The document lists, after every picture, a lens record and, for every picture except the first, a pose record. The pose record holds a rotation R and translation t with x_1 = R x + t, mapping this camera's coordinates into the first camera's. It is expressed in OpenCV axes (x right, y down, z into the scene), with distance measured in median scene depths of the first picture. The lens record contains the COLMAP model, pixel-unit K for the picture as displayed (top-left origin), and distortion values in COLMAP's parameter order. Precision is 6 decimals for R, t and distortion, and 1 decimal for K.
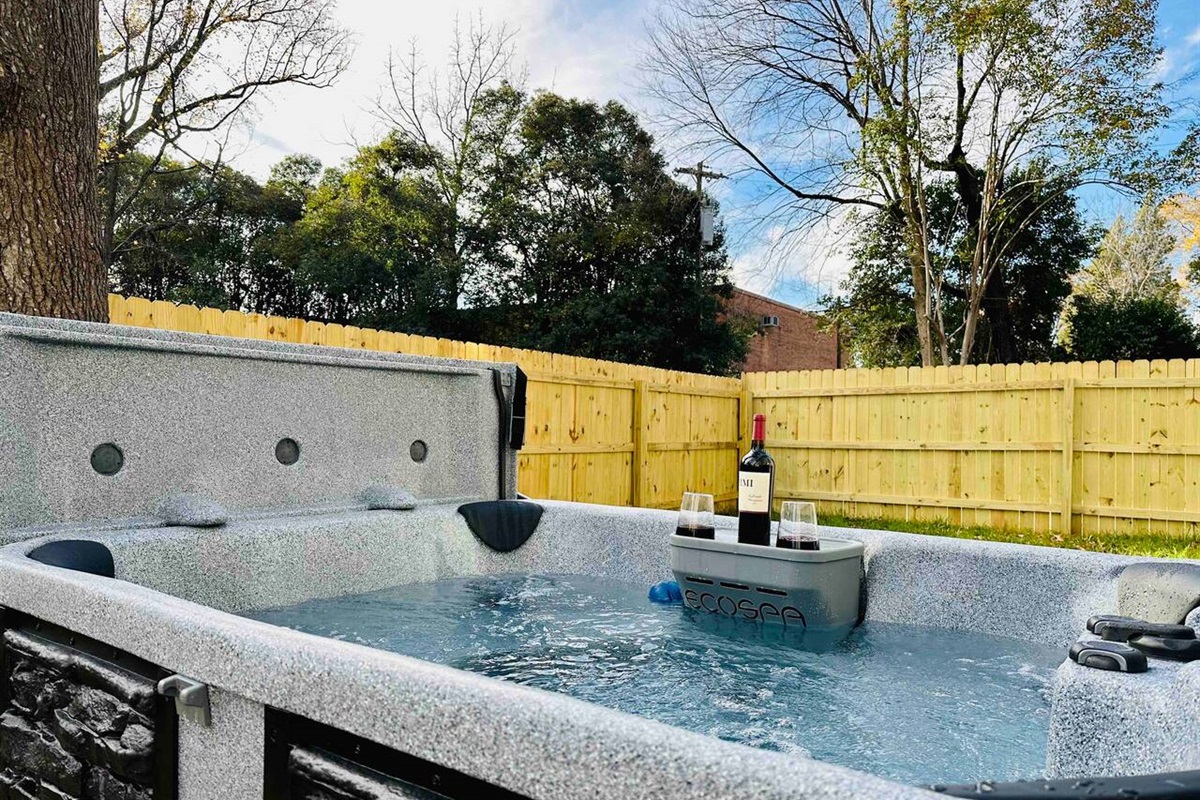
lens RADIAL K [[821.0, 0, 600.4], [0, 821.0, 448.1], [0, 0, 1]] dist [0.062028, -0.073283]
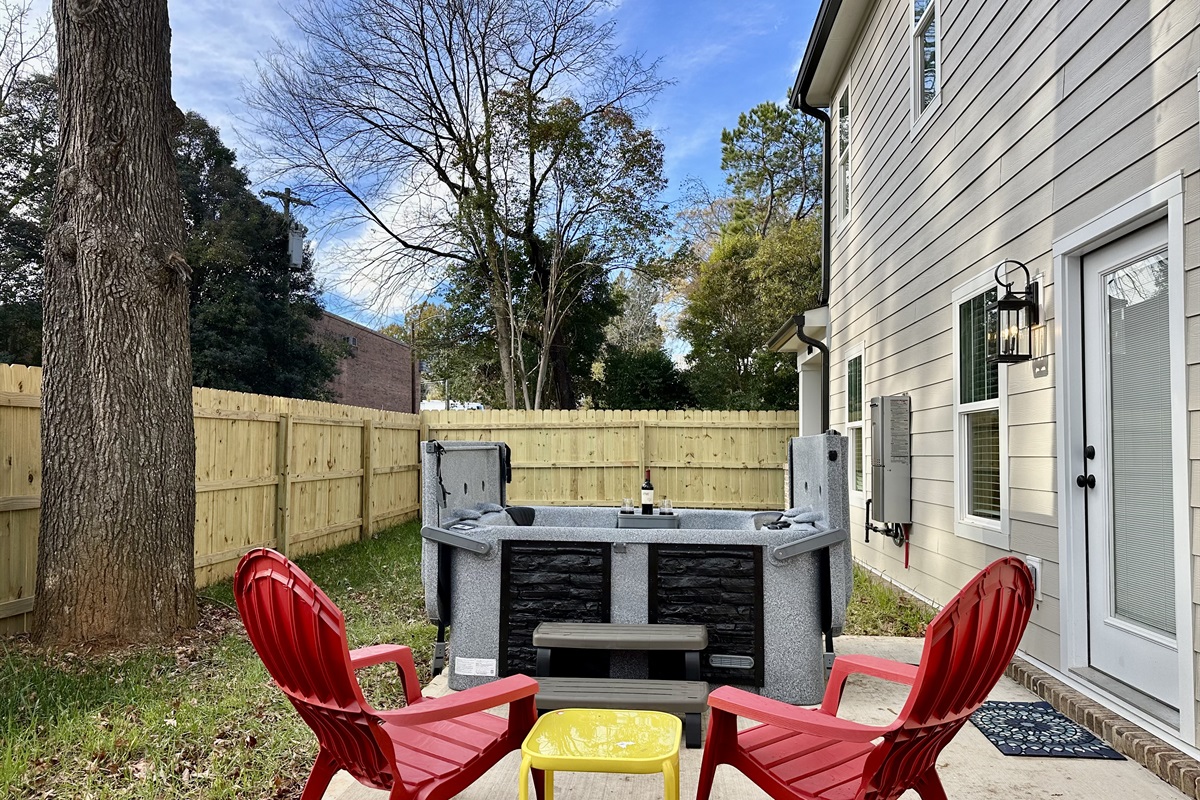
lens RADIAL K [[821.0, 0, 600.4], [0, 821.0, 448.1], [0, 0, 1]] dist [0.062028, -0.073283]
pose [[0.856655, -0.013553, 0.515712, -0.138851], [0.020505, 0.999759, -0.007787, -0.009584], [-0.515482, 0.017245, 0.856727, -0.132200]]
